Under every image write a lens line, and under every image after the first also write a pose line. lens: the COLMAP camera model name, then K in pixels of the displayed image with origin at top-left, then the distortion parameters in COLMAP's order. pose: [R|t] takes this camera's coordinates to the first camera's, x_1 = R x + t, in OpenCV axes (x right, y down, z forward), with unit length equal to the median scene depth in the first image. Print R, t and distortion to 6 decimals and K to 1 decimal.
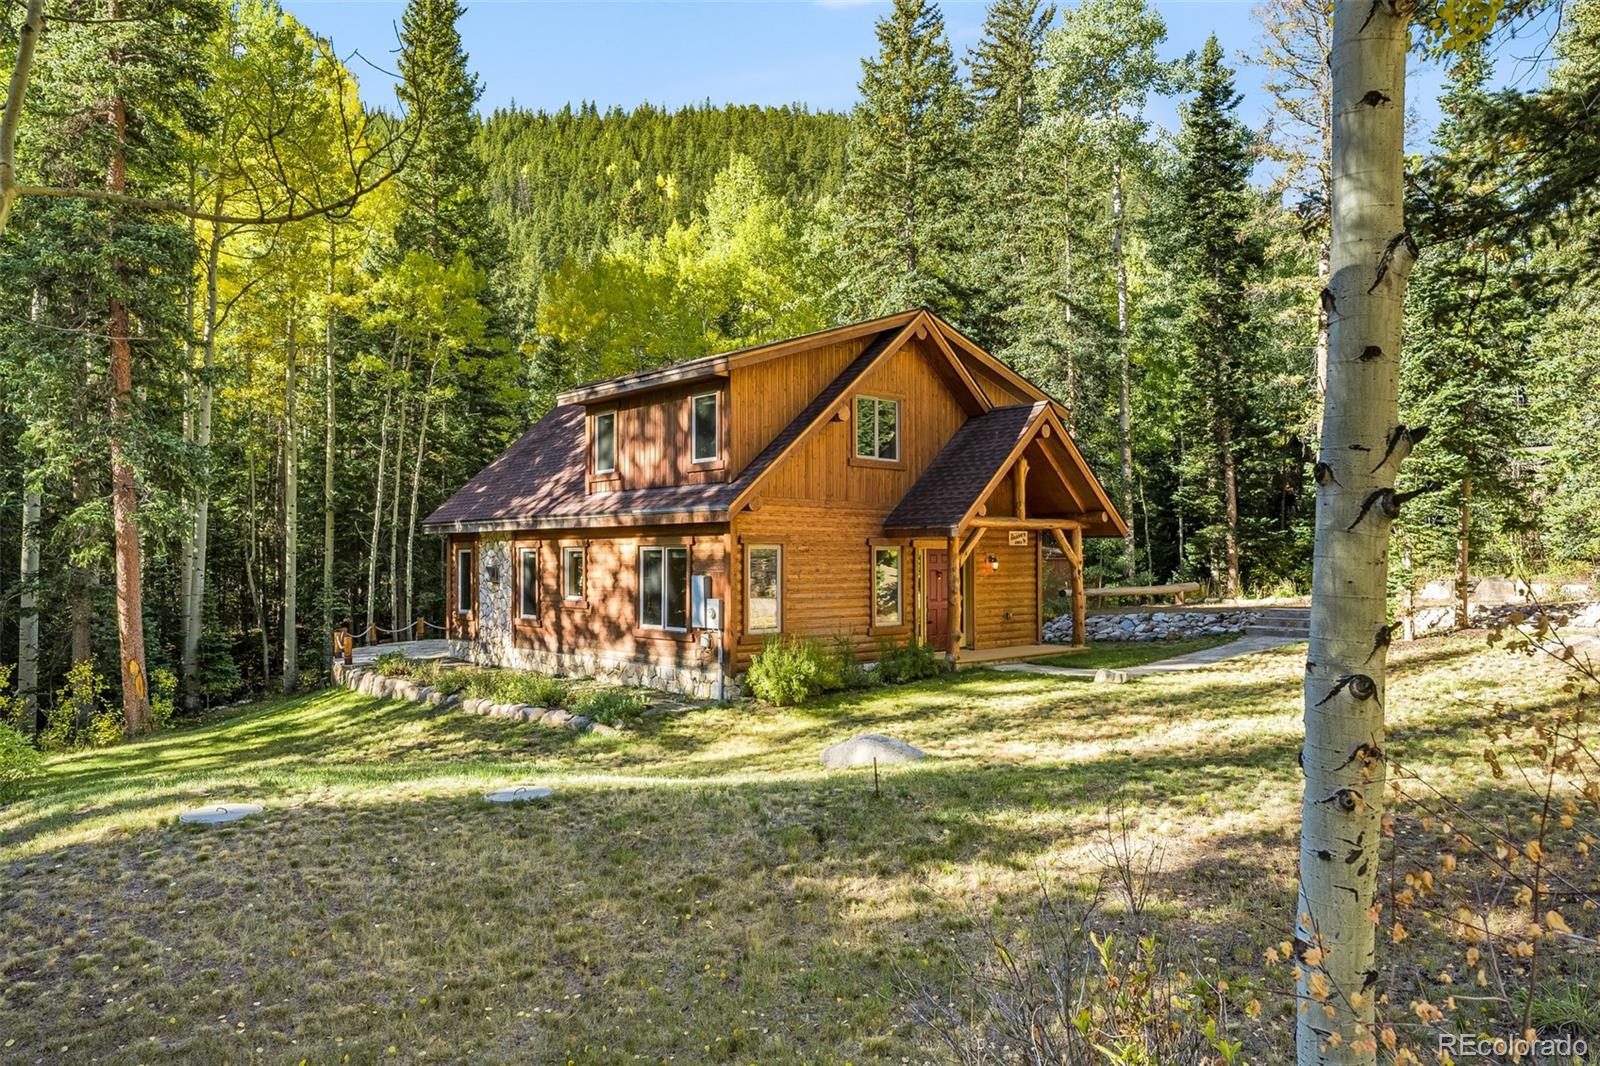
lens RADIAL K [[1075.5, 0, 797.9], [0, 1075.5, 545.7], [0, 0, 1]] dist [0.014898, 0.000670]
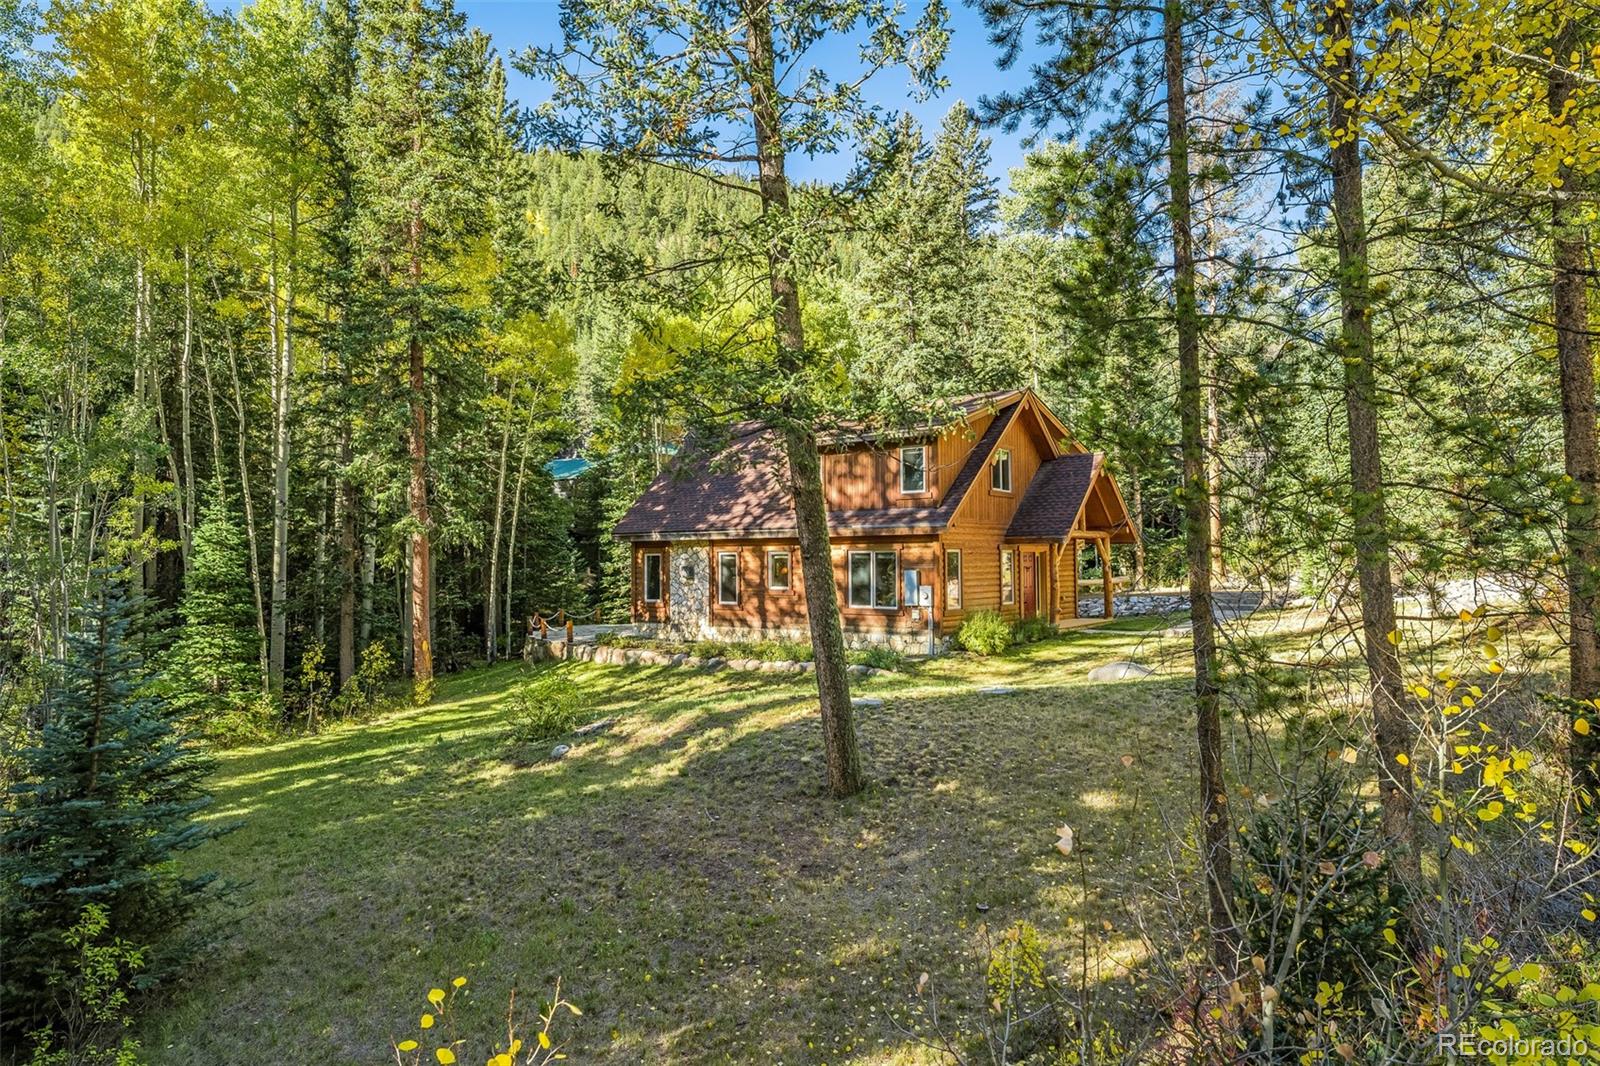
lens RADIAL K [[982.1, 0, 801.3], [0, 982.1, 521.0], [0, 0, 1]] dist [0.000540, 0.000085]
pose [[0.984634, 0.002514, 0.174614, -0.398679], [0.002677, 0.999562, -0.029483, -0.000946], [-0.174612, 0.029497, 0.984195, -0.250415]]
